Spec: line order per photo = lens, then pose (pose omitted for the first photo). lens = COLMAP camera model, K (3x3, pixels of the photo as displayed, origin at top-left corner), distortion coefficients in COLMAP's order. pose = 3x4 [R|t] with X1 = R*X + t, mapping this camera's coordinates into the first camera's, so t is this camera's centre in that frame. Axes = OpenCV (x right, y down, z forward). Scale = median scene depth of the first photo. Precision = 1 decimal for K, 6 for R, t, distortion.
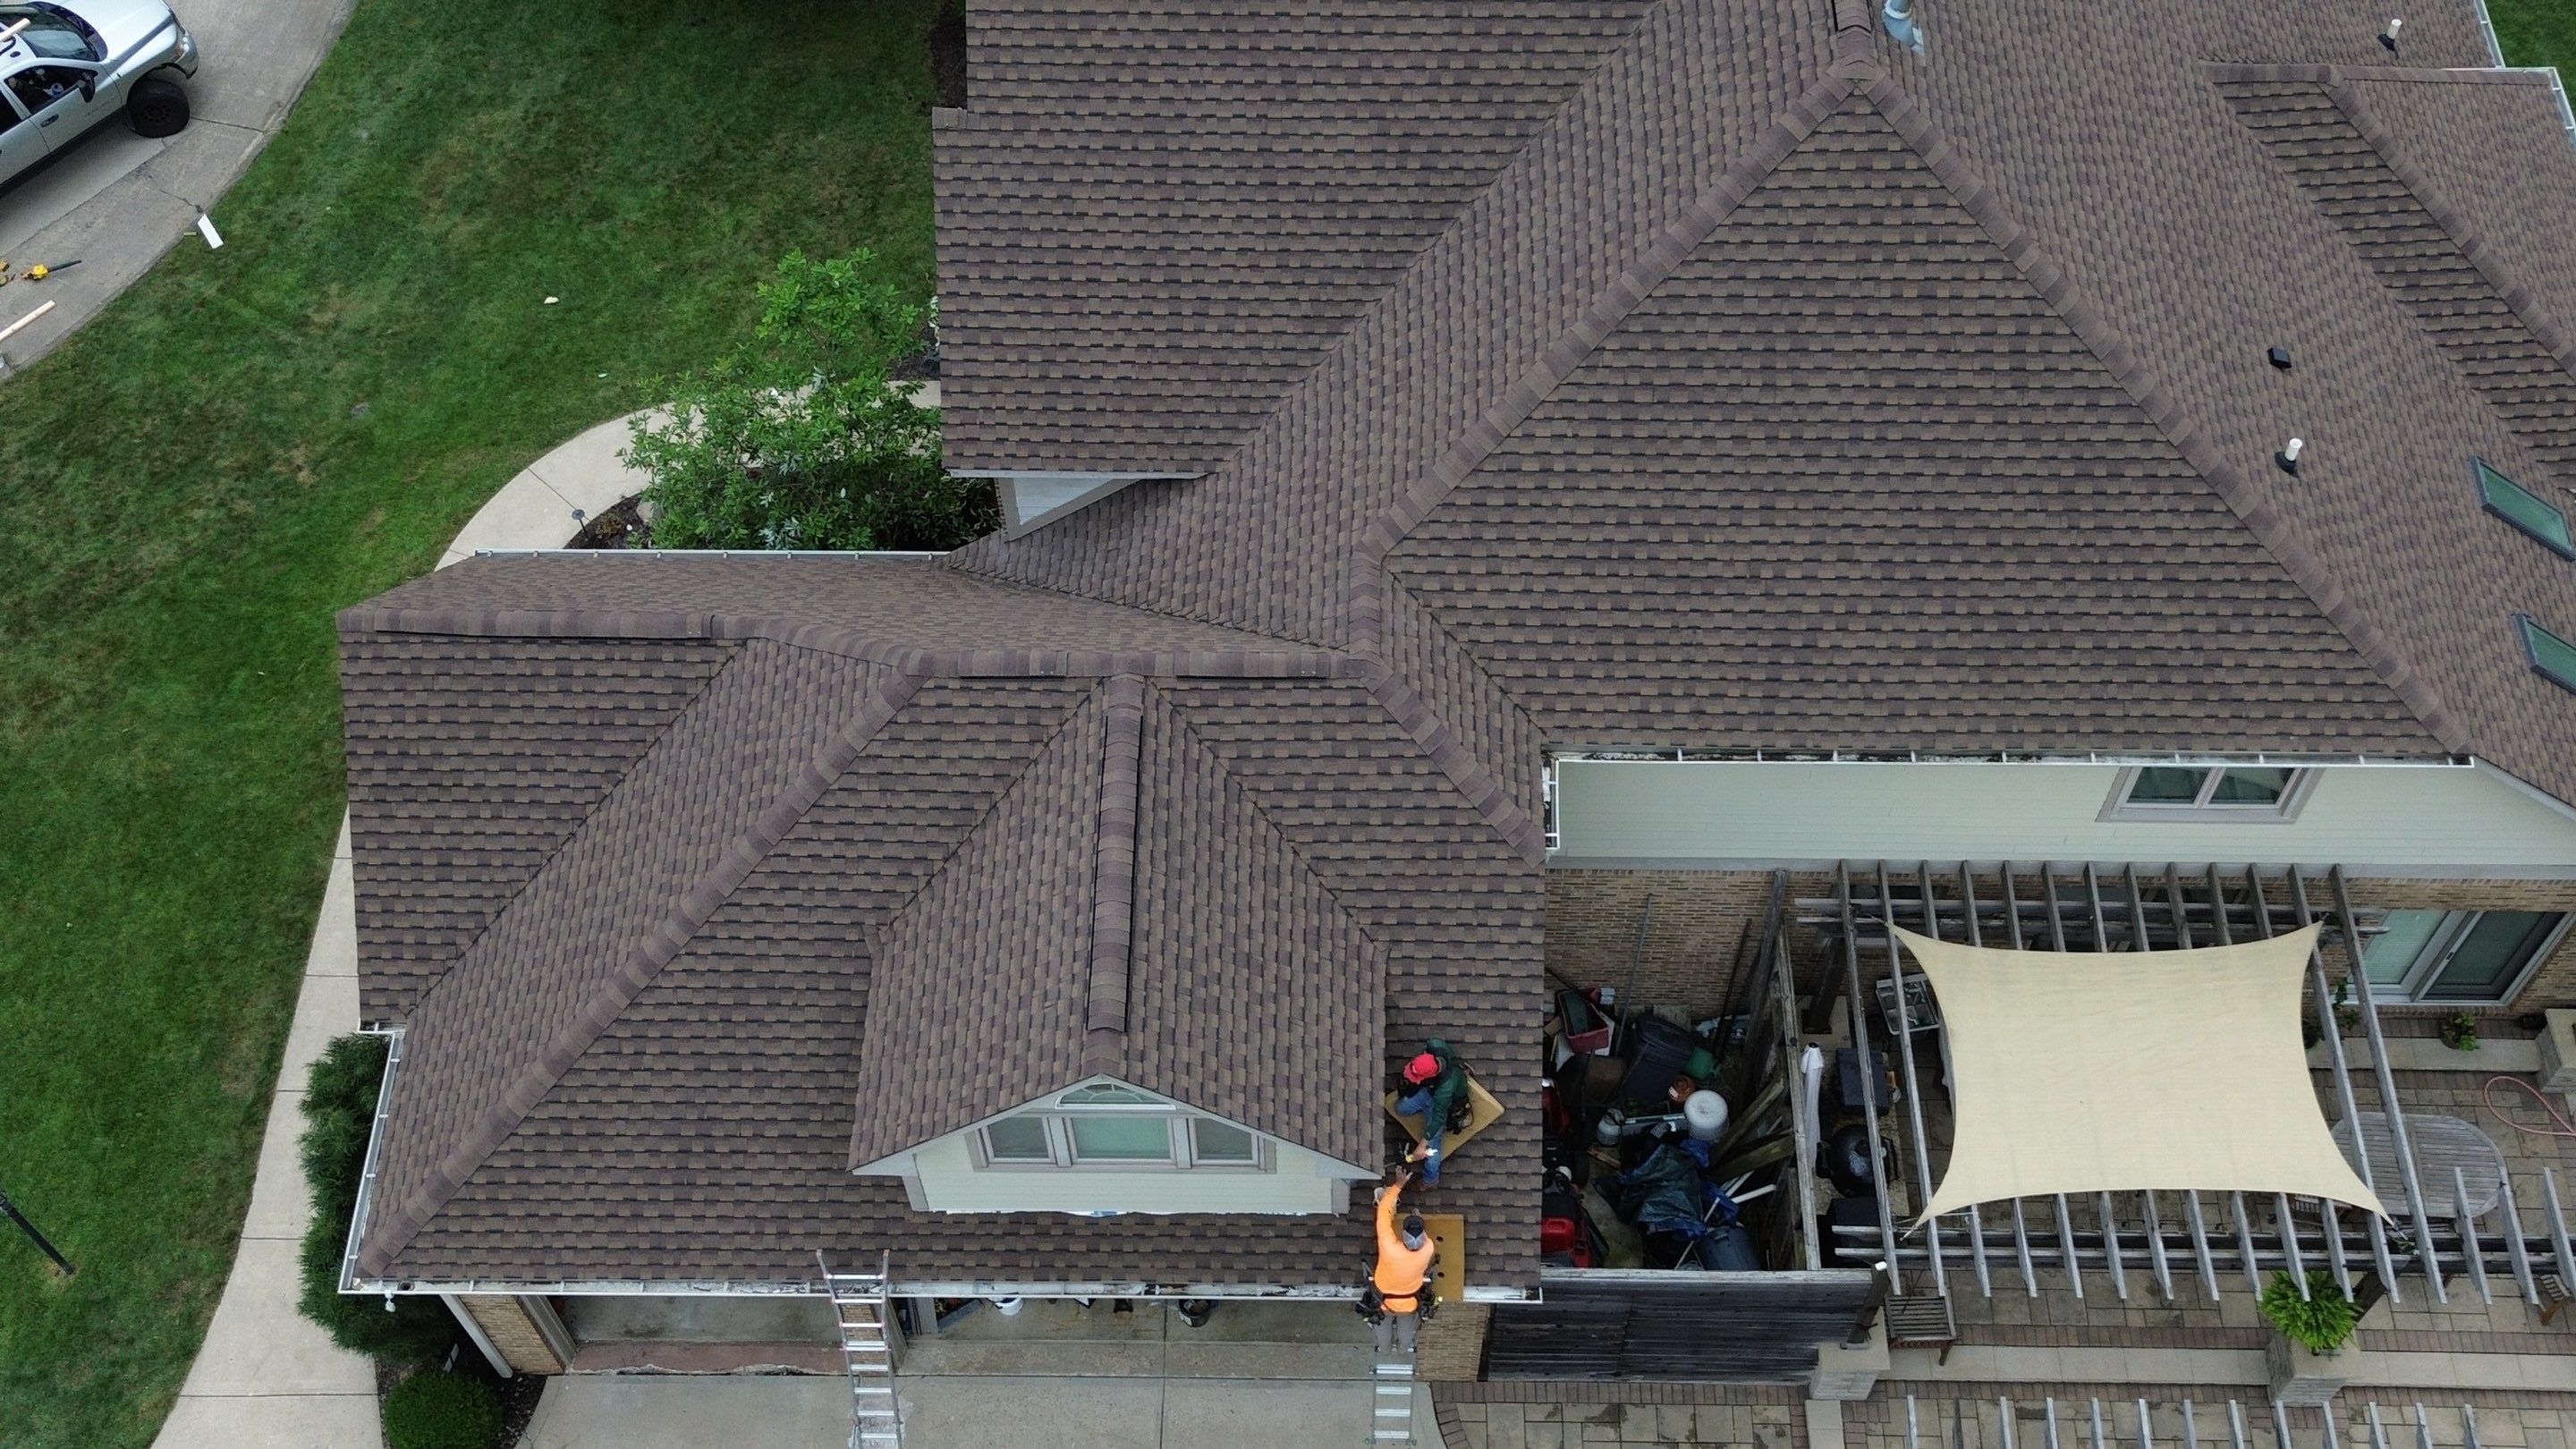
lens RADIAL K [[2686.1, 0, 1282.9], [0, 2686.1, 713.8], [0, 0, 1]] dist [0.045705, 0.000000]
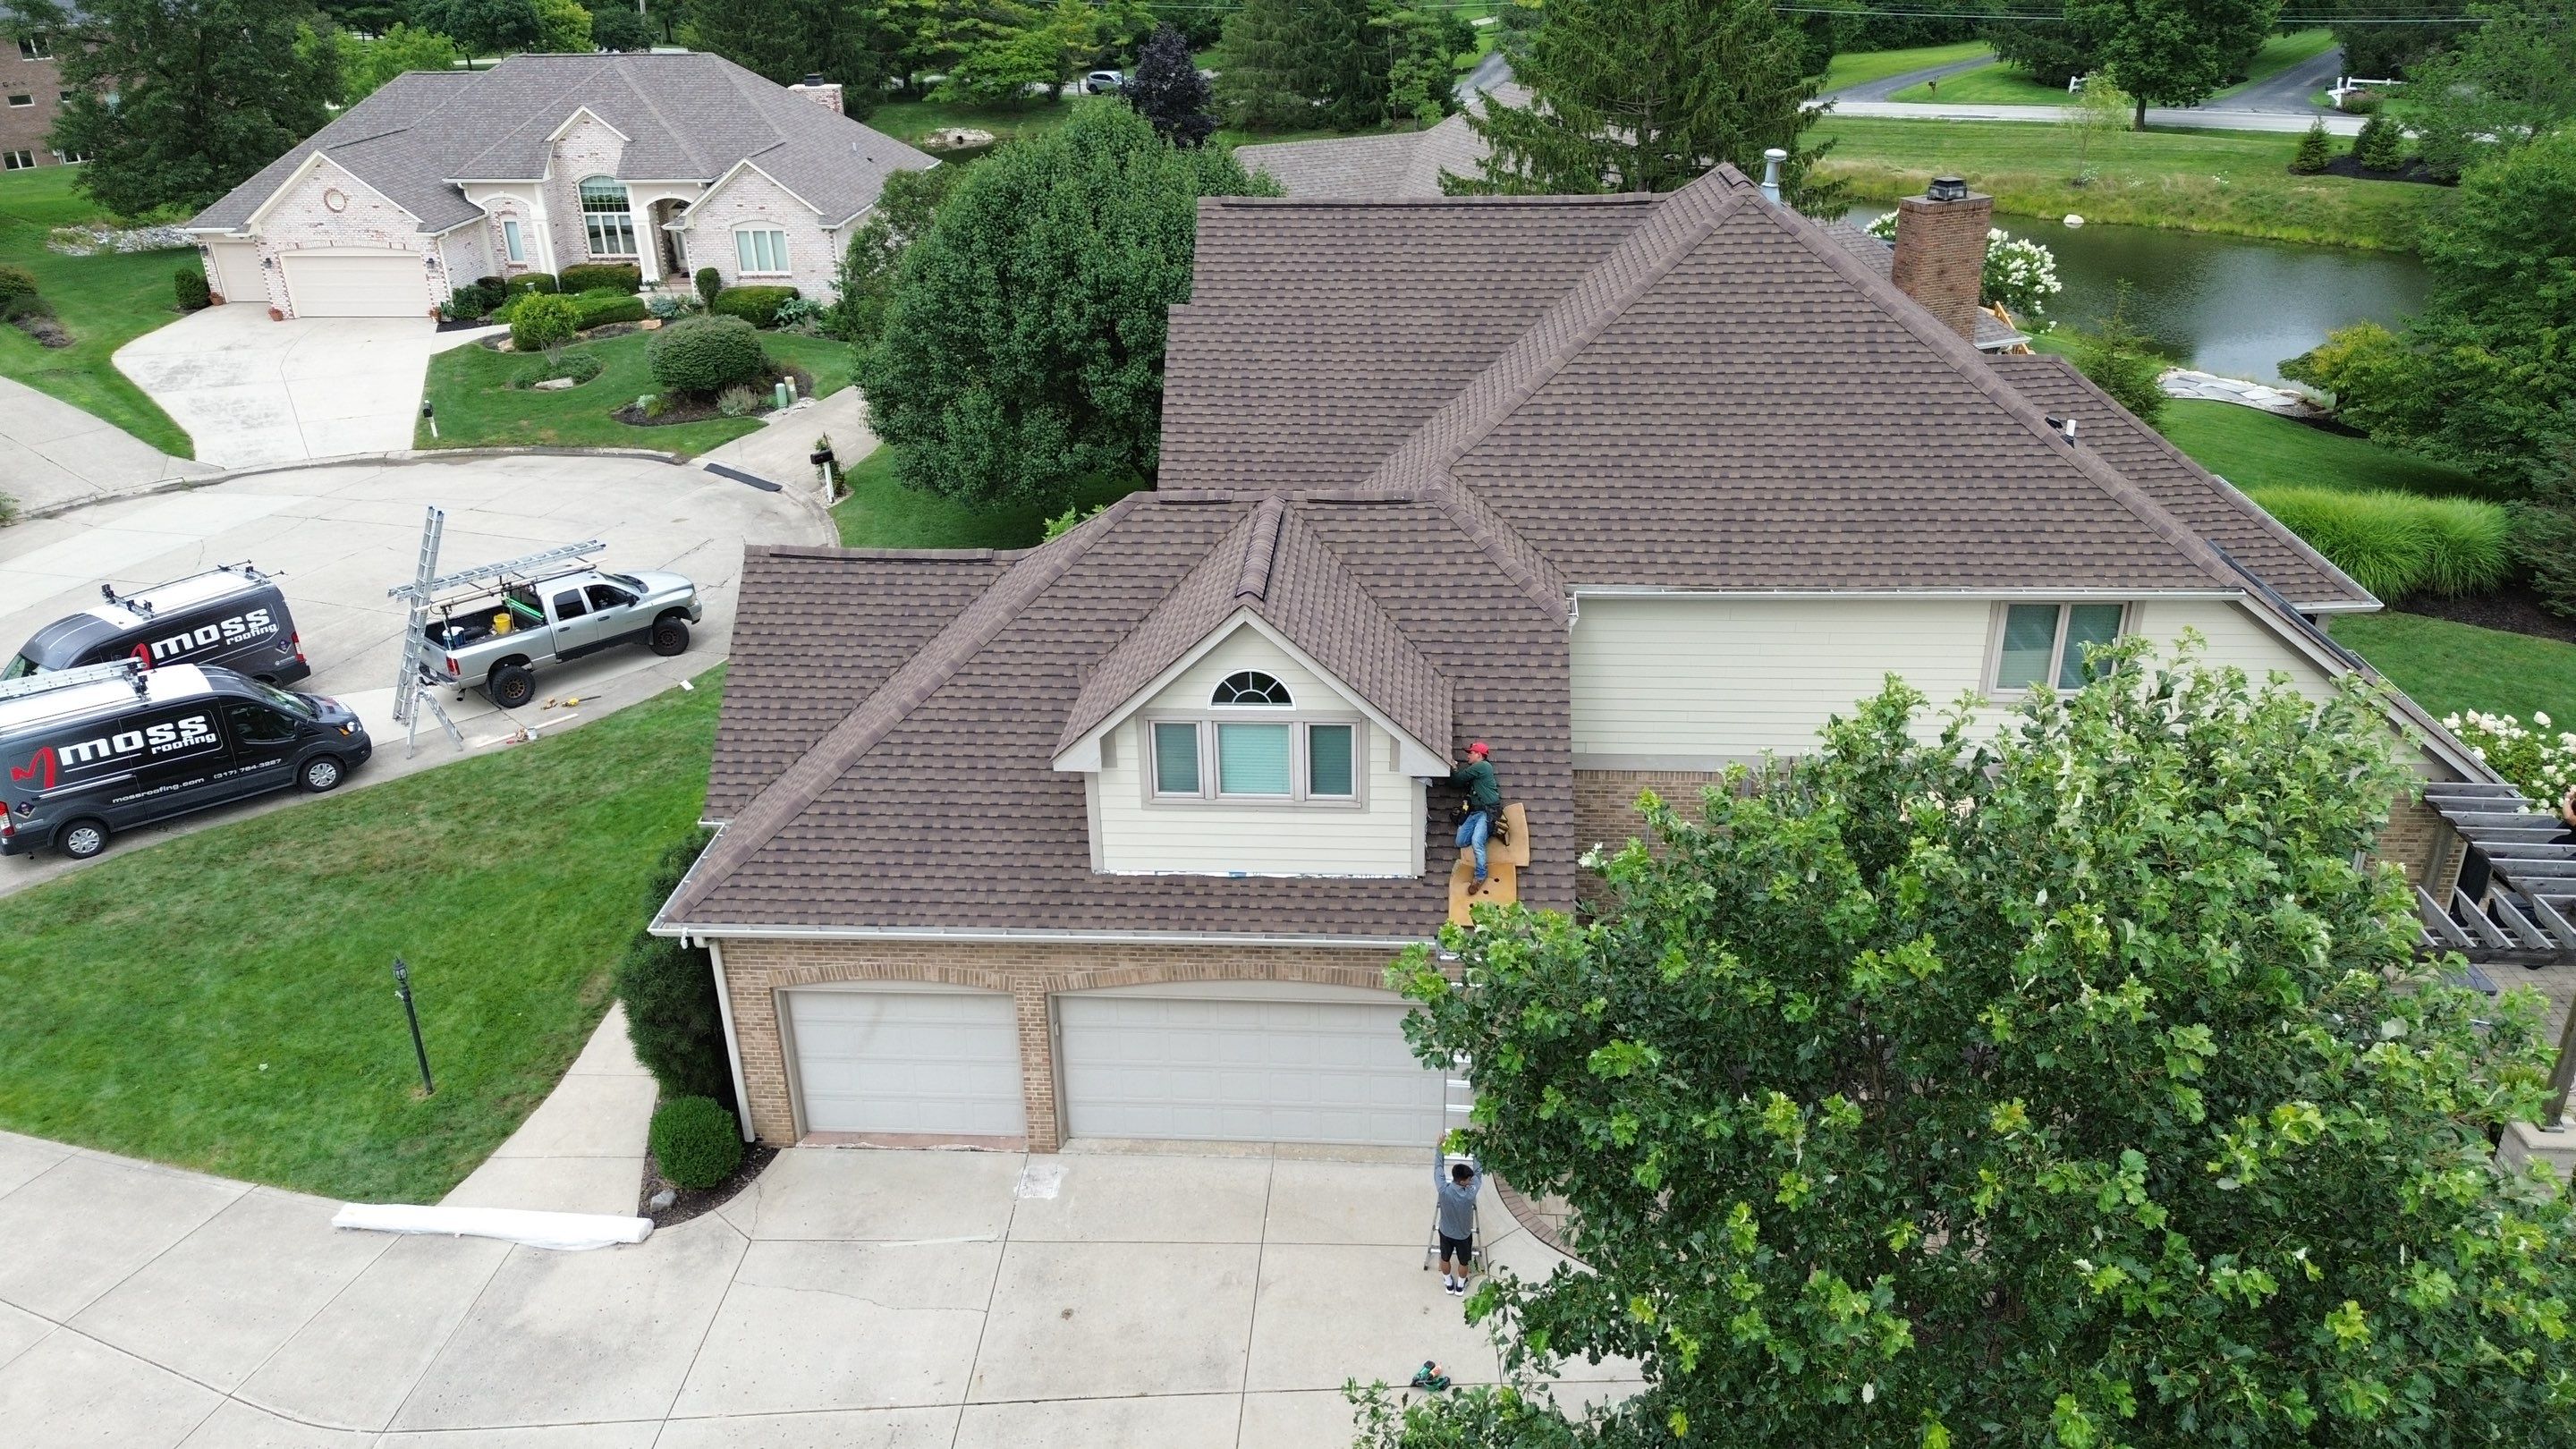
lens RADIAL K [[1832.9, 0, 1281.4], [0, 1832.9, 720.8], [0, 0, 1]] dist [0.058781, -0.049996]
pose [[0.998122, 0.017501, -0.058704, 0.005907], [-0.045418, 0.854486, -0.517484, 0.575010], [0.041105, 0.519179, 0.853677, 0.202035]]
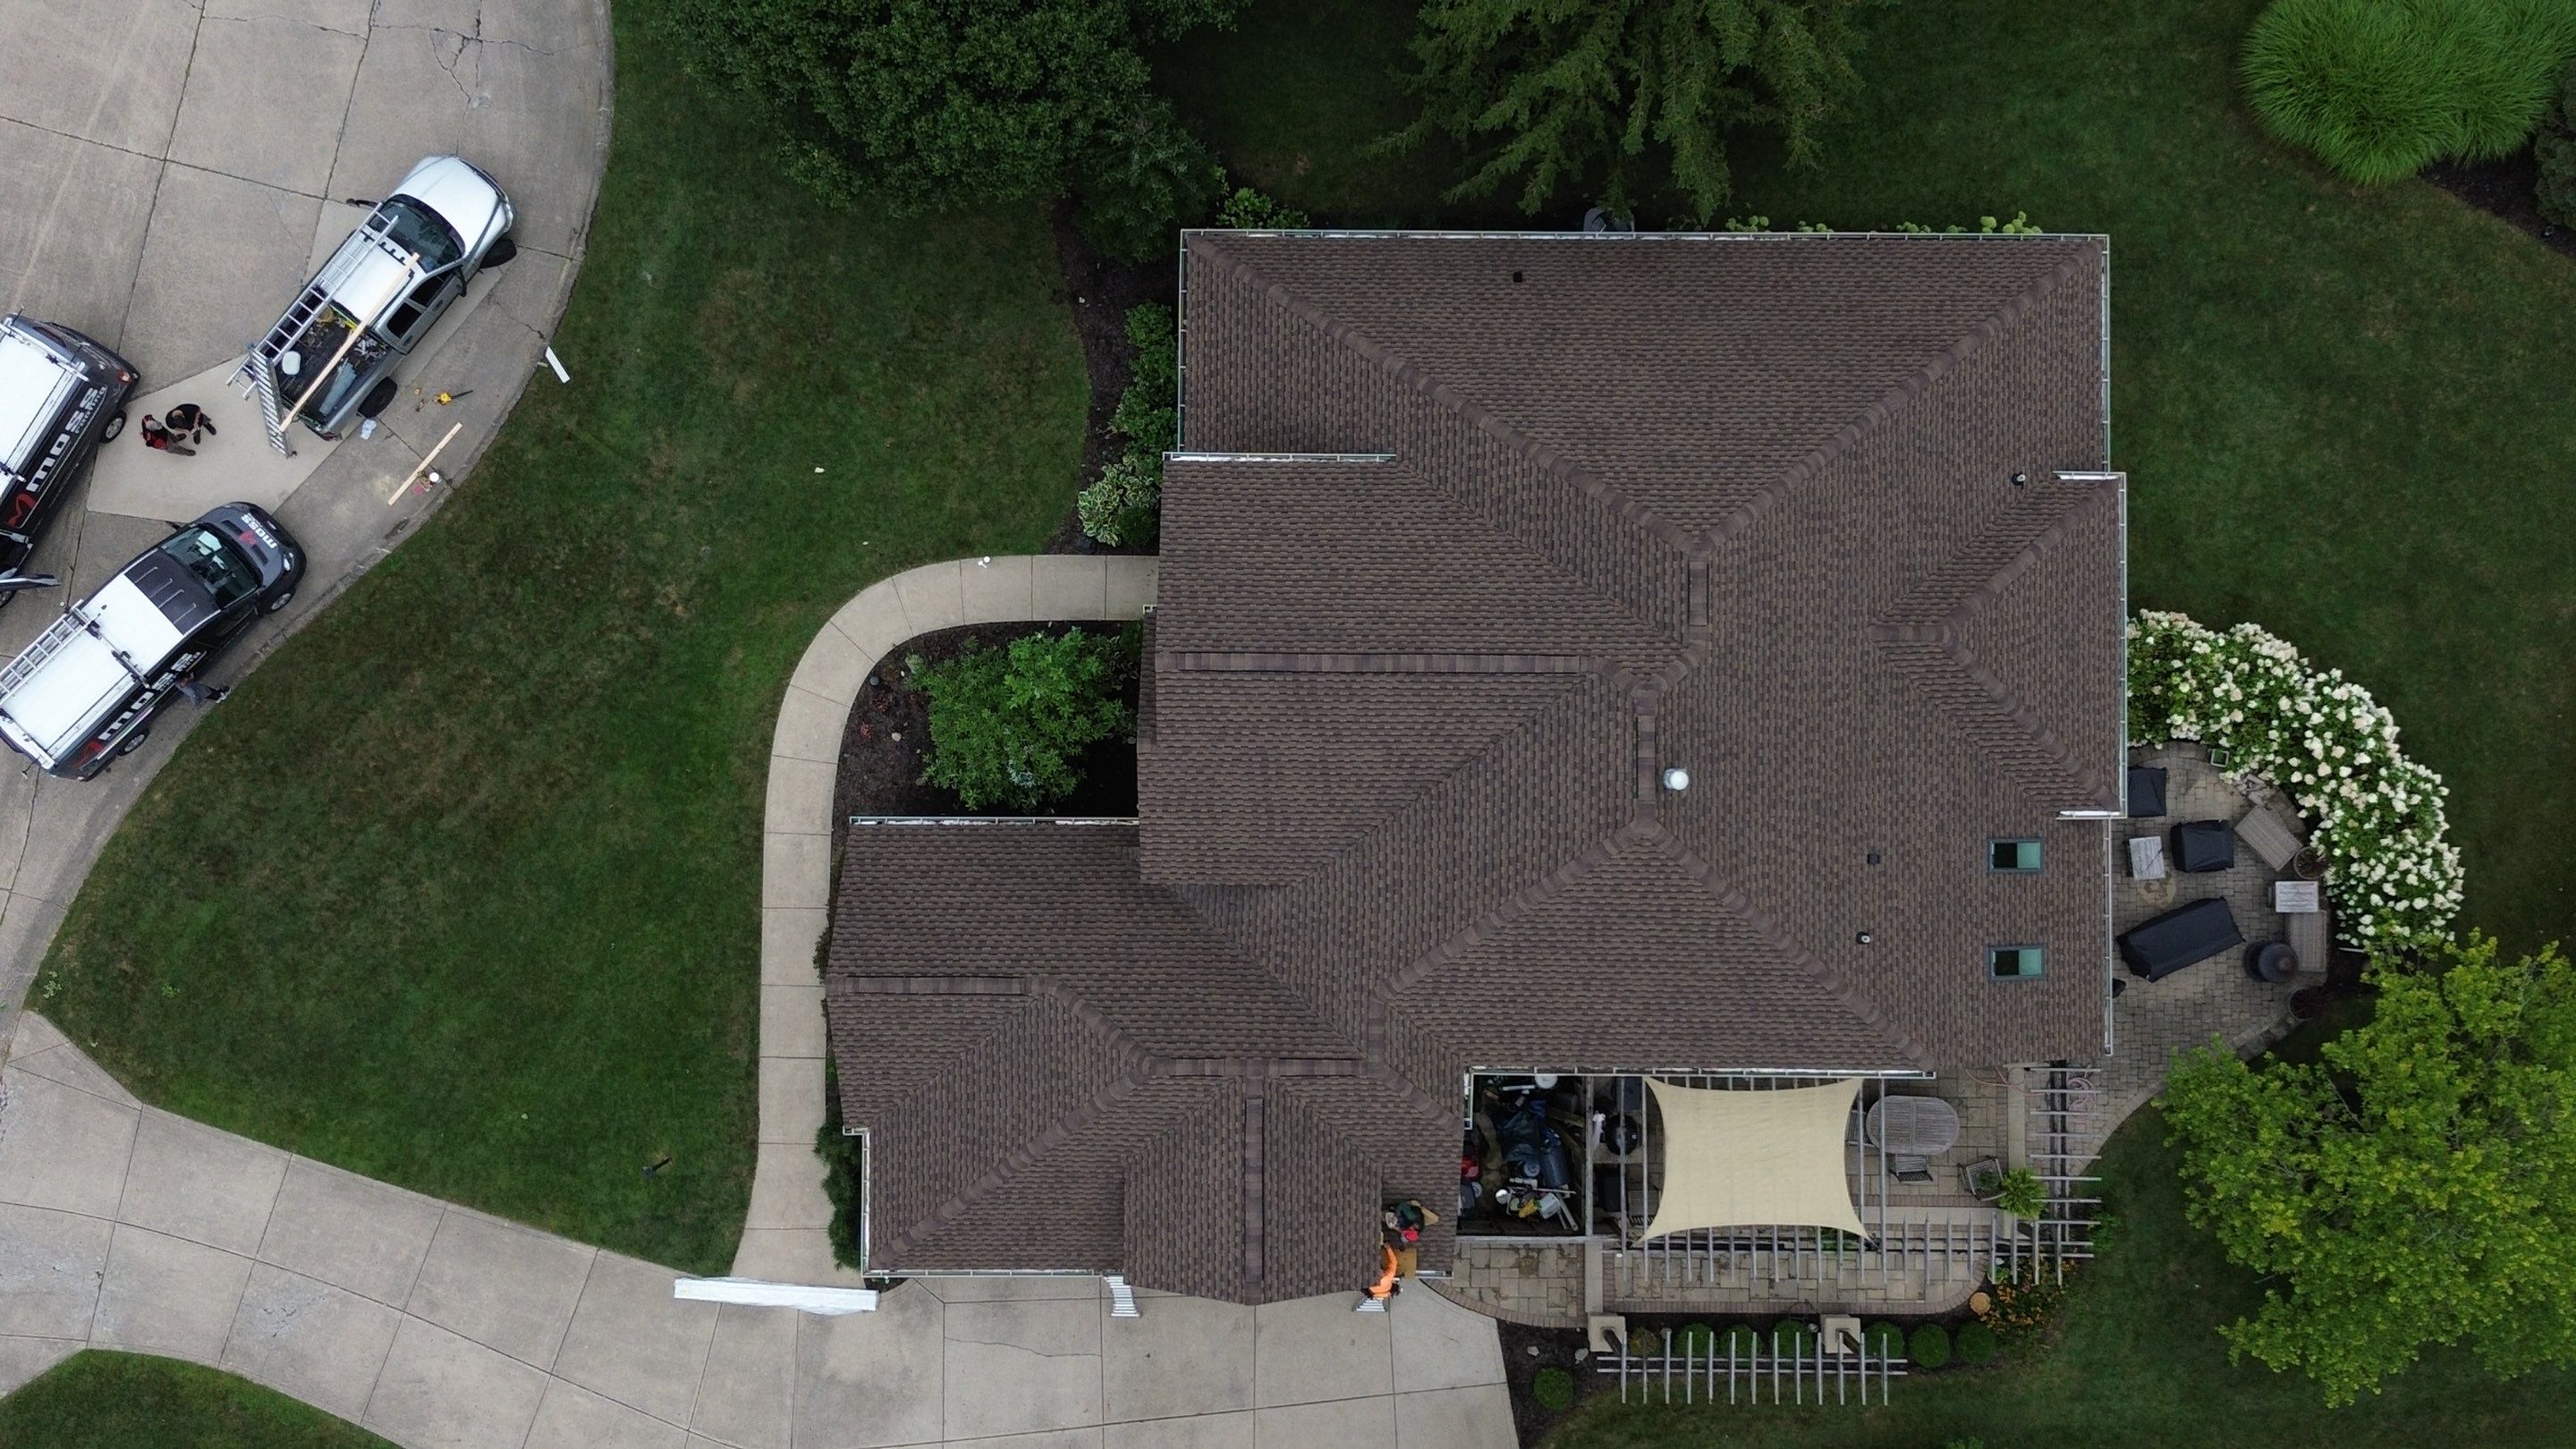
lens RADIAL K [[2686.1, 0, 1291.7], [0, 2686.1, 719.2], [0, 0, 1]] dist [0.045705, 0.000000]
pose [[0.999426, -0.011193, 0.031985, -0.086759], [-0.007319, 0.850288, 0.526267, -1.209907], [-0.033087, -0.526199, 0.849718, -0.508258]]
